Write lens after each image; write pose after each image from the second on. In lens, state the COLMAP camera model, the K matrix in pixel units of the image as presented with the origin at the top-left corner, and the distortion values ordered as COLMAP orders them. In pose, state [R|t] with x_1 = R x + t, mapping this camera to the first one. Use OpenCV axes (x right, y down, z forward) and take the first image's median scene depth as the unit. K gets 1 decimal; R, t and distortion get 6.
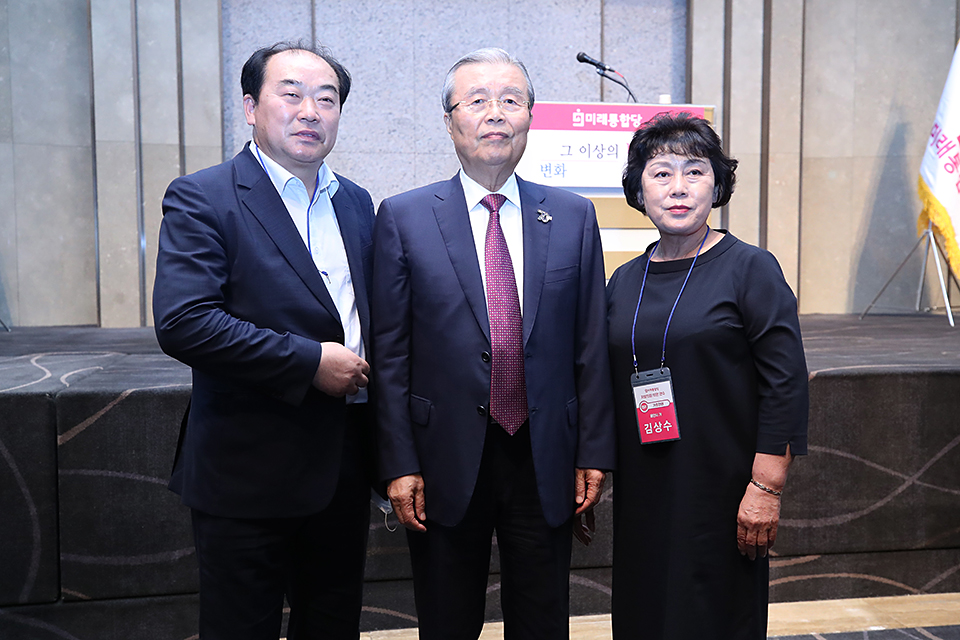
lens RADIAL K [[997.5, 0, 485.1], [0, 997.5, 320.6], [0, 0, 1]] dist [0.049218, 0.028398]
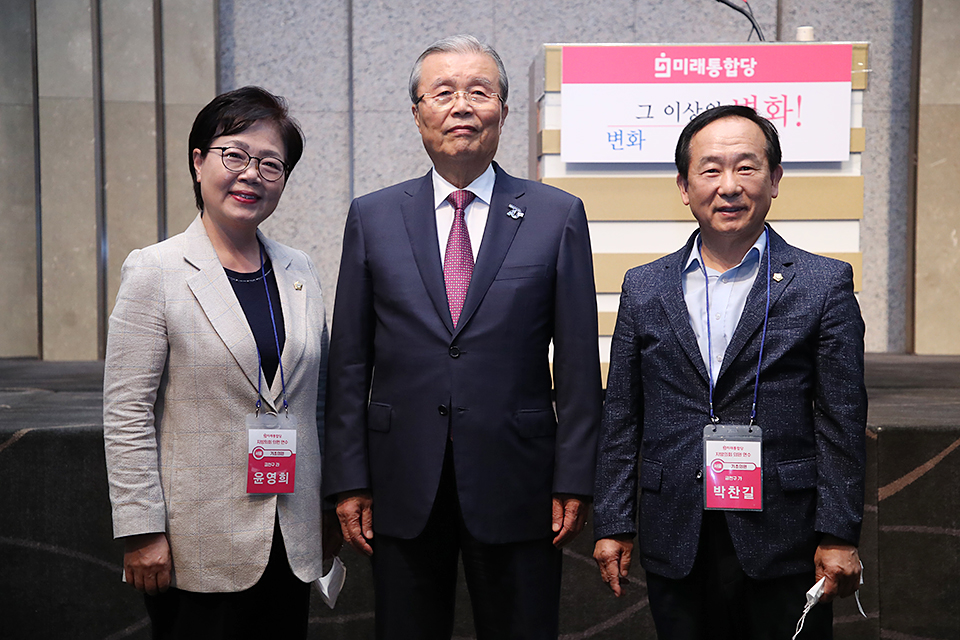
lens RADIAL K [[1574.1, 0, 475.2], [0, 1574.1, 318.2], [0, 0, 1]] dist [0.311932, -0.024803]
pose [[0.991207, 0.007651, -0.132101, 0.067423], [-0.011780, 0.999465, -0.030507, 0.008008], [0.131797, 0.031795, 0.990767, -0.081369]]
